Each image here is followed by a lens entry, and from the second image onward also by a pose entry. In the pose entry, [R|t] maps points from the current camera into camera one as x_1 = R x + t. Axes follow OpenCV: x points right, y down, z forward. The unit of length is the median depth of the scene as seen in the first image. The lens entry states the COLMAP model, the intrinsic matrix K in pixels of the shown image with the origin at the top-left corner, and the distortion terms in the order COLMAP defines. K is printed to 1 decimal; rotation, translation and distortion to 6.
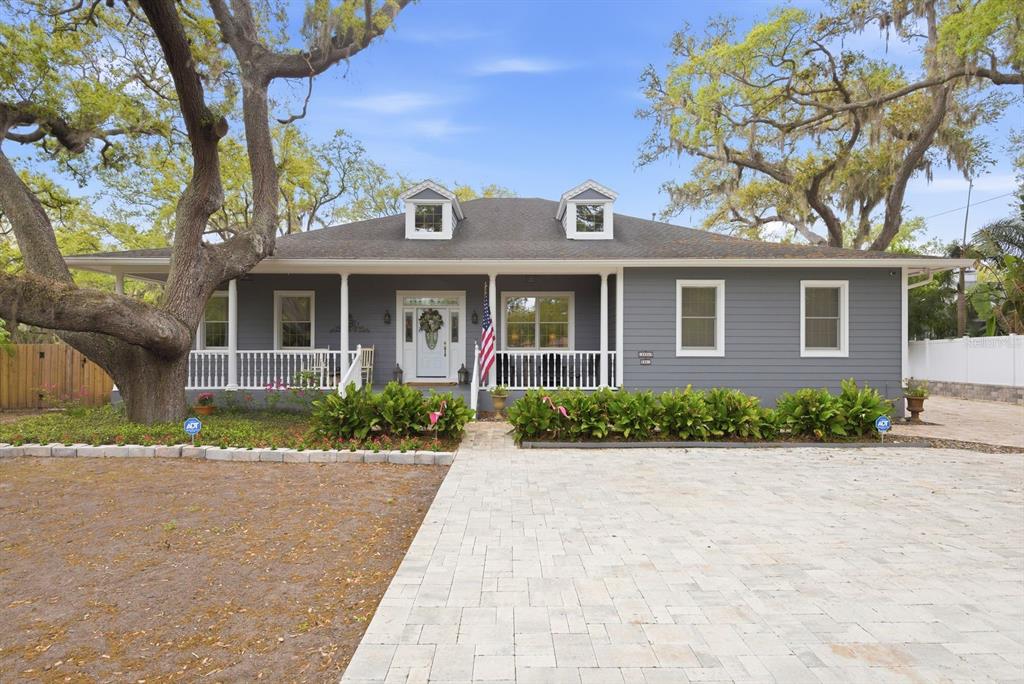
lens RADIAL K [[500.3, 0, 512.0], [0, 500.3, 342.0], [0, 0, 1]] dist [-0.000329, 0.000088]
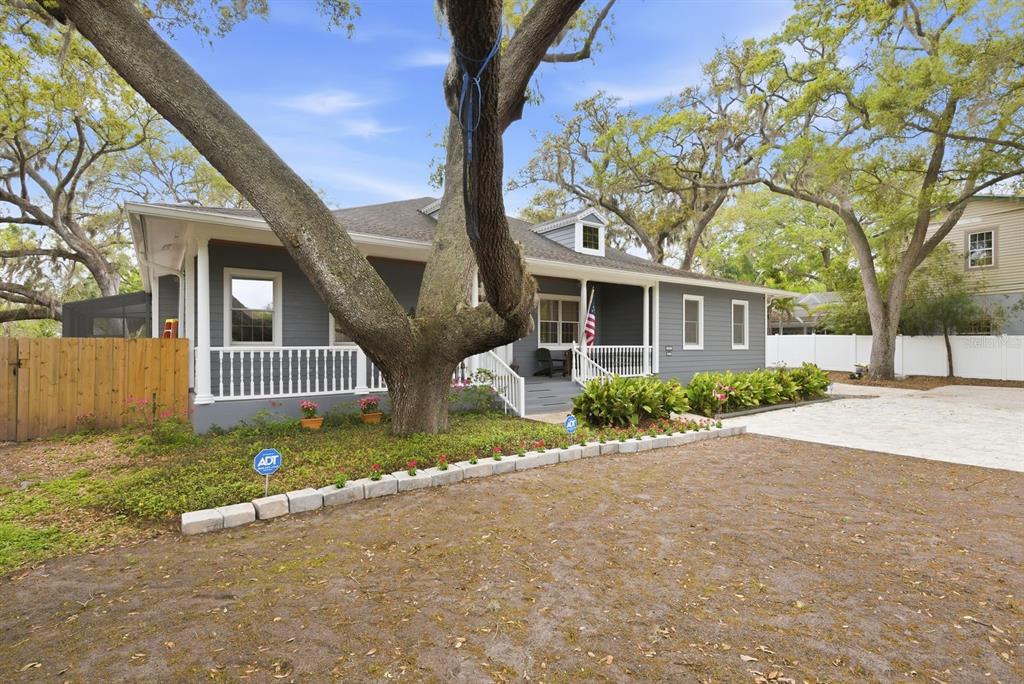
lens RADIAL K [[476.4, 0, 512.0], [0, 476.4, 342.0], [0, 0, 1]] dist [-0.001422, -0.000587]
pose [[0.818786, 0.001832, 0.574096, -0.792475], [-0.006086, 0.999966, 0.005489, 0.003226], [-0.574067, -0.007989, 0.818769, 0.197062]]
